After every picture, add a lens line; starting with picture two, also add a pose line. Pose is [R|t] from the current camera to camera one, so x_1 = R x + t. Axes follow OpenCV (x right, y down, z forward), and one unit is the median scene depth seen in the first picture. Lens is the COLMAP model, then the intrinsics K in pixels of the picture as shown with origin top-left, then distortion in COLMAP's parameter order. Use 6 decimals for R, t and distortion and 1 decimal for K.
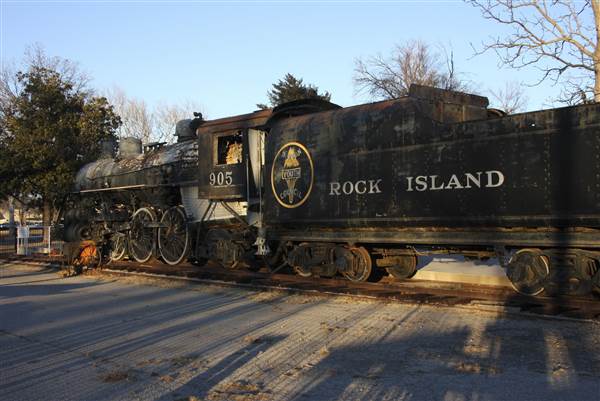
lens RADIAL K [[739.1, 0, 300.0], [0, 739.1, 200.5], [0, 0, 1]] dist [0.003410, 0.005647]
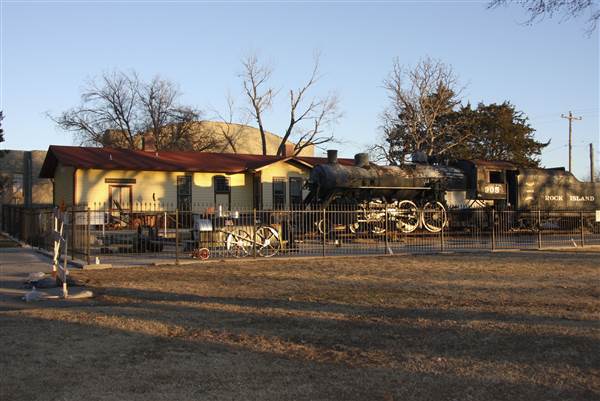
lens RADIAL K [[681.1, 0, 300.0], [0, 681.1, 200.5], [0, 0, 1]] dist [0.020986, 0.008861]
pose [[0.201206, 0.030530, 0.979073, -2.195947], [-0.026048, 0.999328, -0.025808, 0.069470], [-0.979203, -0.020310, 0.201866, 1.128733]]
